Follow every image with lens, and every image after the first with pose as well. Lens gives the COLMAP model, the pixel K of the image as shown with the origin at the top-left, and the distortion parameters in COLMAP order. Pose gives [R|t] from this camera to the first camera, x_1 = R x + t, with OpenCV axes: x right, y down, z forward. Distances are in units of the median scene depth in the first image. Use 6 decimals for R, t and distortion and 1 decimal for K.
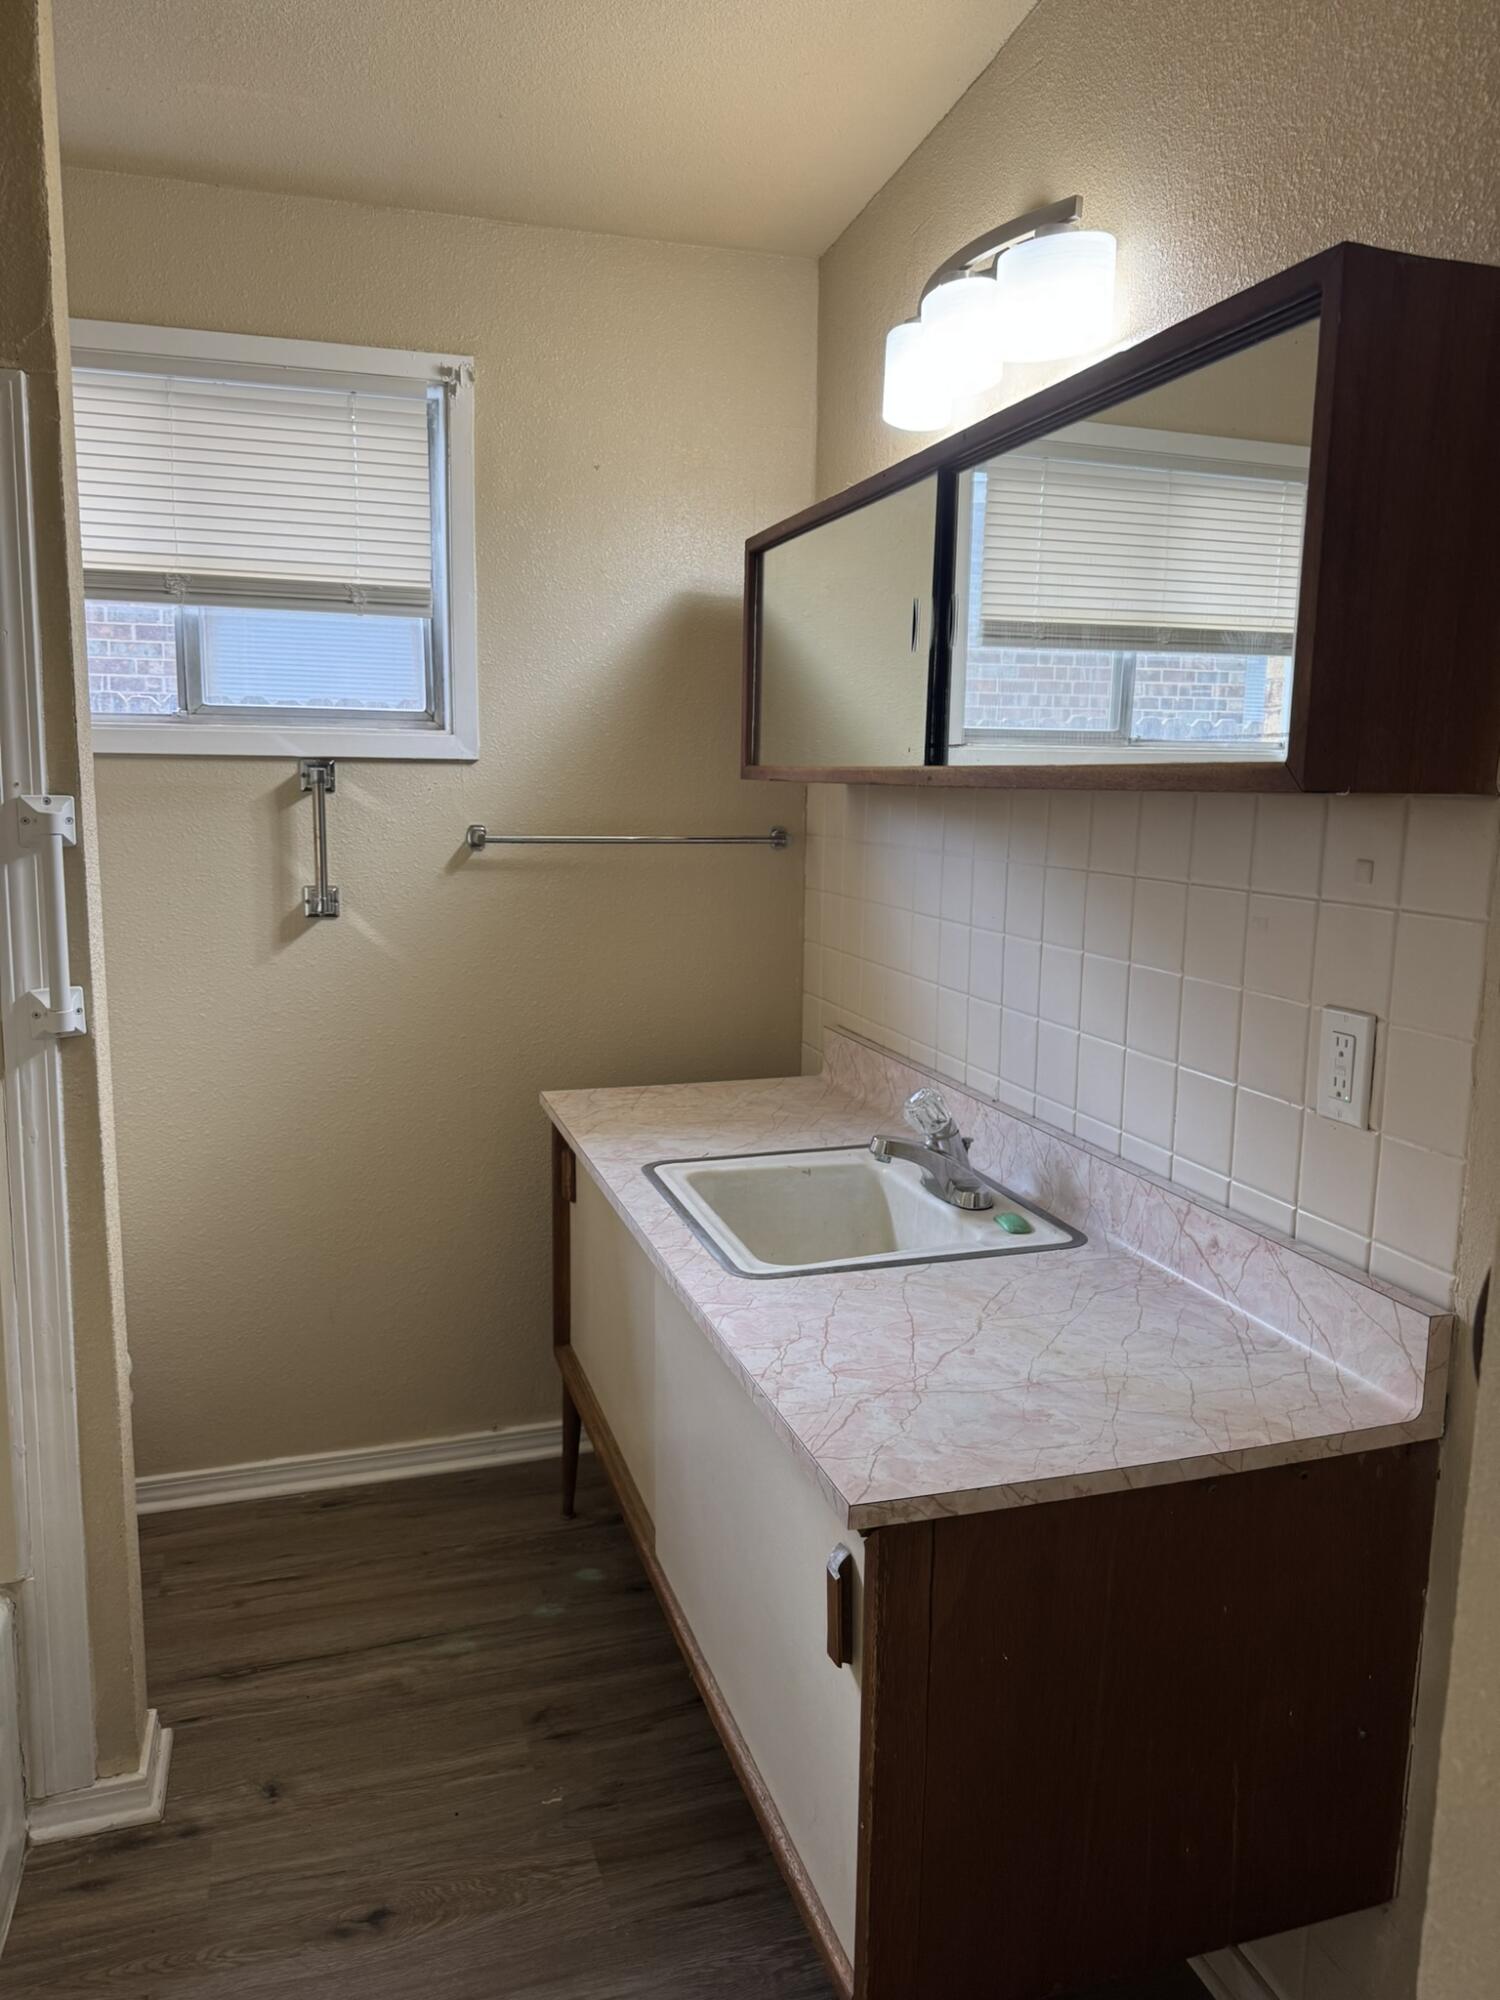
lens RADIAL K [[1425.8, 0, 751.3], [0, 1425.8, 1015.0], [0, 0, 1]] dist [0.022264, -0.032811]
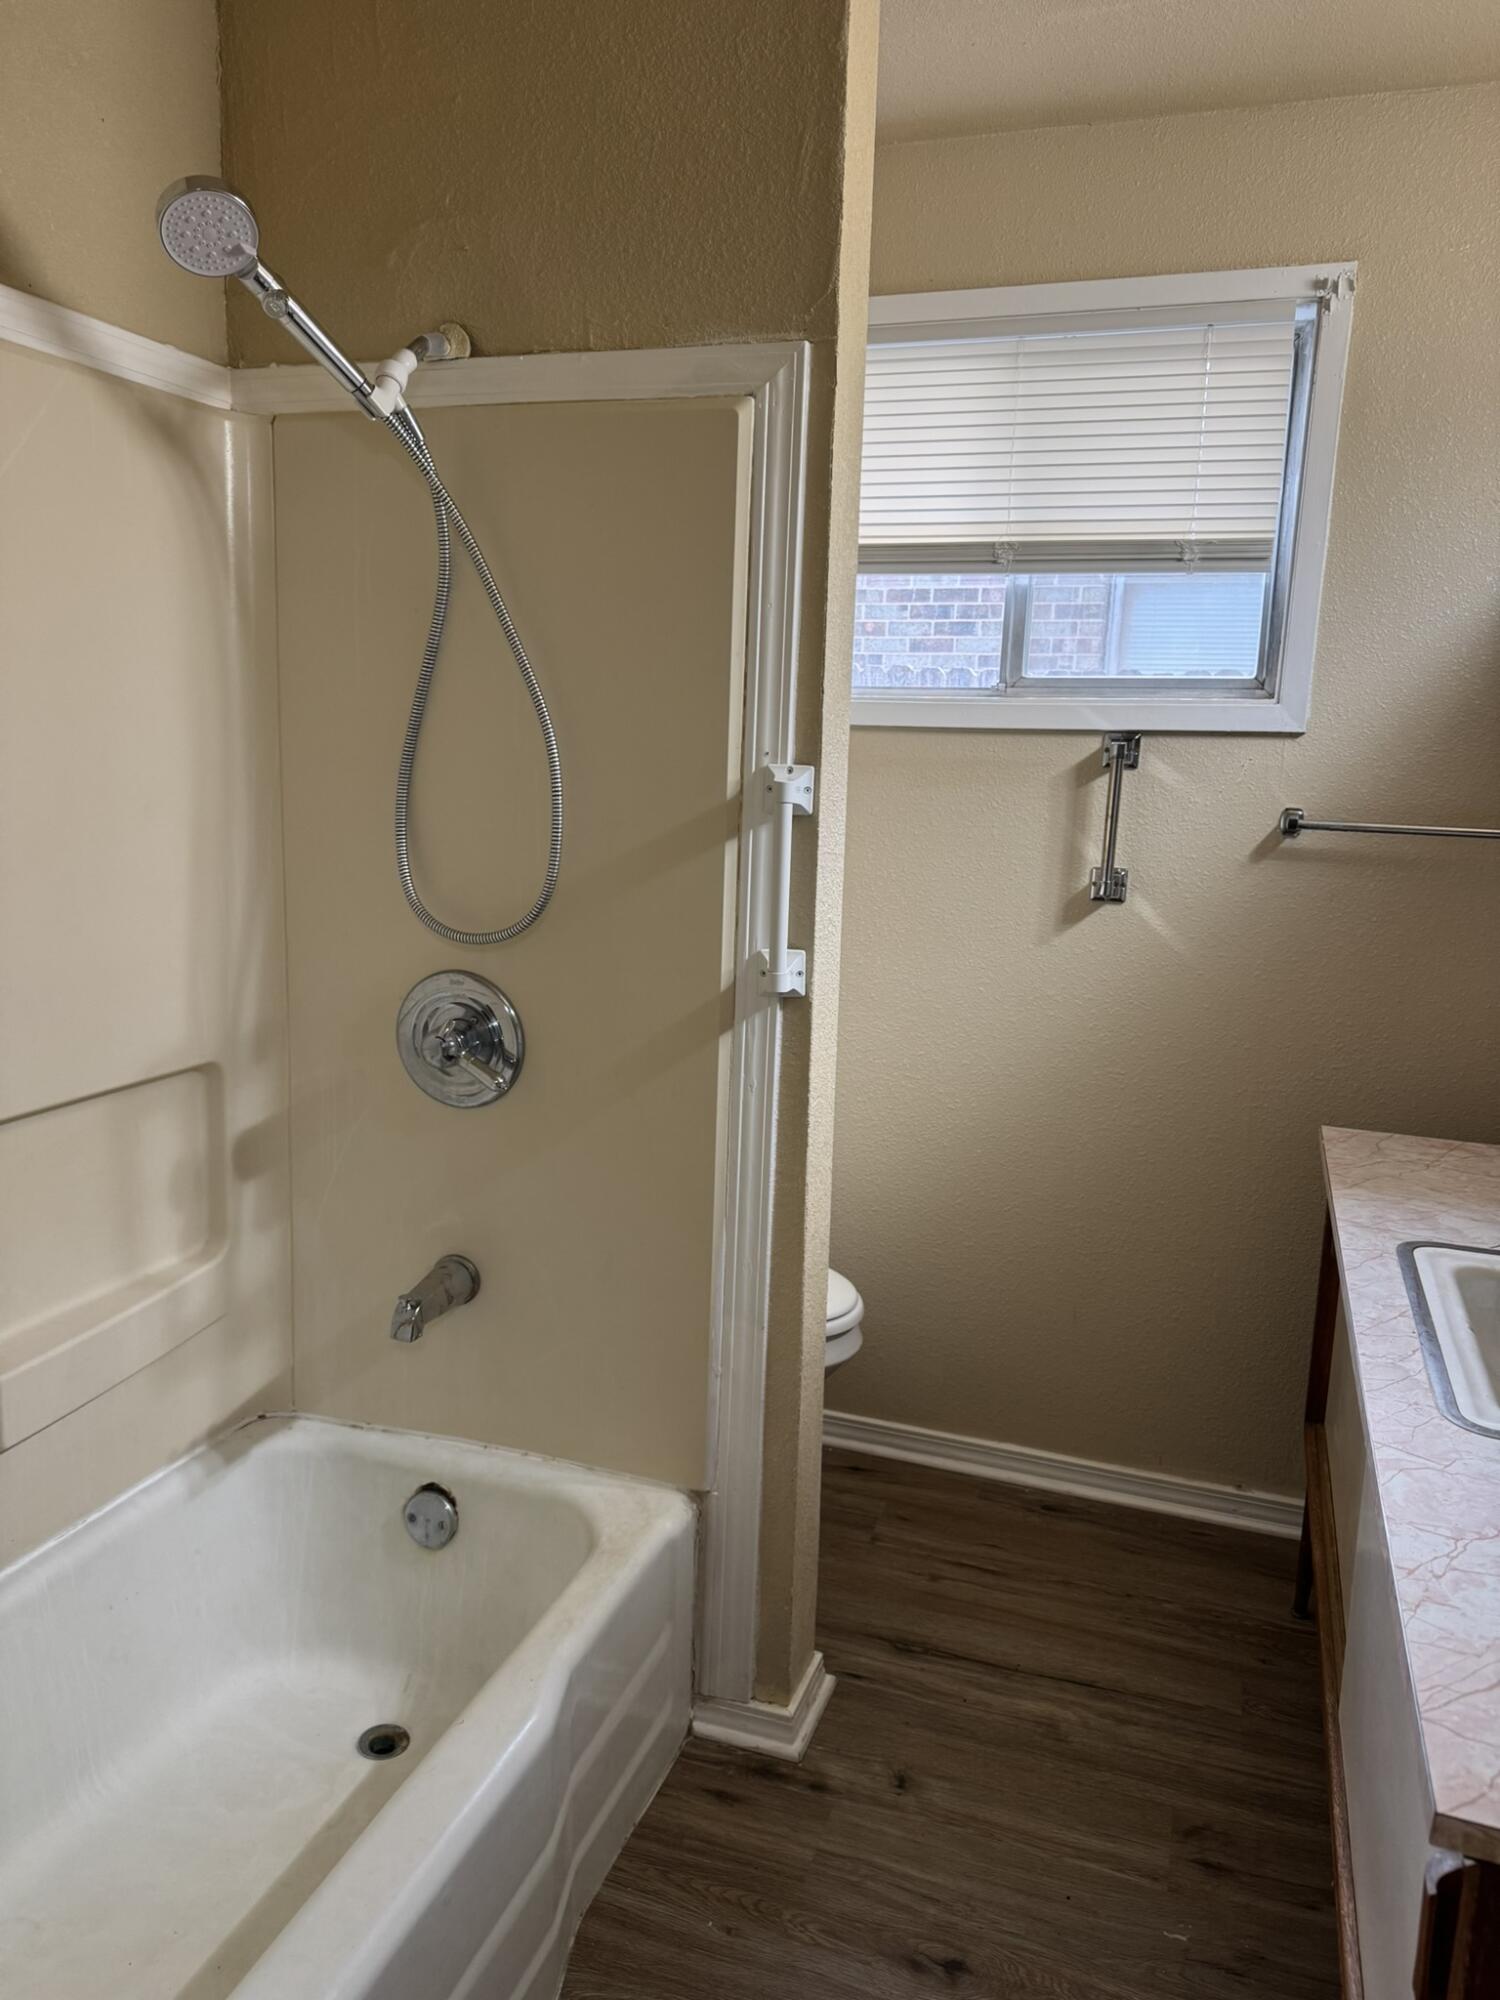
lens RADIAL K [[1425.8, 0, 751.3], [0, 1425.8, 1015.0], [0, 0, 1]] dist [0.022264, -0.032811]
pose [[0.796485, 0.130685, -0.590366, 0.084650], [-0.119478, 0.991129, 0.058207, -0.023104], [0.592736, 0.024175, 0.805034, 0.117822]]
